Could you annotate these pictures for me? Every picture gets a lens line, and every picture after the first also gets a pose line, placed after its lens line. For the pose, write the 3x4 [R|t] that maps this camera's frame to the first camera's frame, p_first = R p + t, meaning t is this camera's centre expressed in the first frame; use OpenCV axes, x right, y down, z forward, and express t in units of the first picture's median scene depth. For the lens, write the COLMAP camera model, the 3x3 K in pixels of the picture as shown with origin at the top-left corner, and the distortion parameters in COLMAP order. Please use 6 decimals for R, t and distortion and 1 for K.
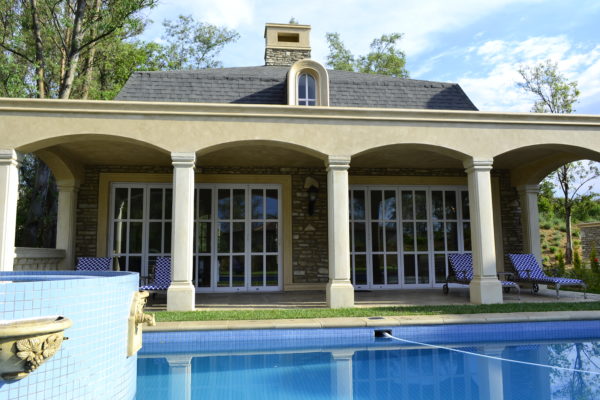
lens RADIAL K [[481.2, 0, 285.7], [0, 481.2, 201.2], [0, 0, 1]] dist [-0.004743, 0.004586]
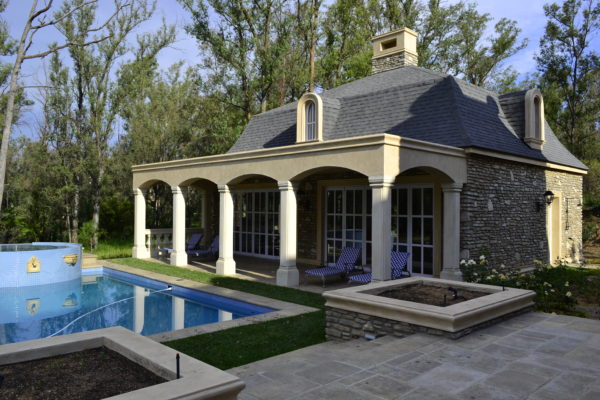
lens RADIAL K [[481.2, 0, 298.2], [0, 481.2, 199.1], [0, 0, 1]] dist [-0.004743, 0.004586]
pose [[0.607718, -0.002464, -0.794149, 1.146933], [0.082165, 0.994824, 0.059789, -0.088018], [0.789891, -0.101586, 0.604775, 0.145818]]
